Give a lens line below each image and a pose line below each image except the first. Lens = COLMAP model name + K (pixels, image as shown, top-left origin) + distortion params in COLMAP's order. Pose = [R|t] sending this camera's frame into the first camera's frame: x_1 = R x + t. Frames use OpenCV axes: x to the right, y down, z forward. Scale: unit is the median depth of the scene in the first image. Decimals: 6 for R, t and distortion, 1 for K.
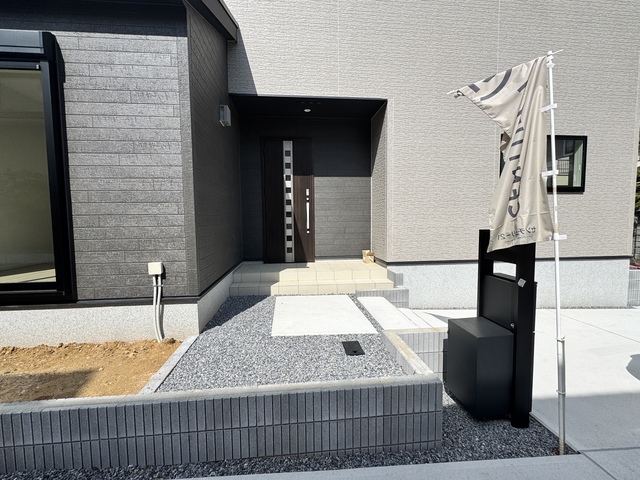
lens RADIAL K [[287.4, 0, 320.0], [0, 287.4, 240.0], [0, 0, 1]] dist [-0.004009, 0.000203]
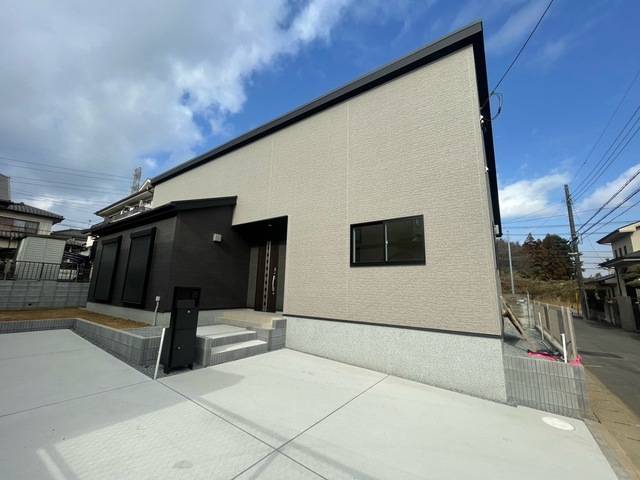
lens RADIAL K [[260.3, 0, 320.0], [0, 260.3, 240.0], [0, 0, 1]] dist [-0.001893, -0.000456]
pose [[0.756619, -0.094098, -0.647050, 1.403450], [-0.080822, 0.968542, -0.235359, 0.007012], [0.648842, 0.230373, 0.725212, 0.023301]]
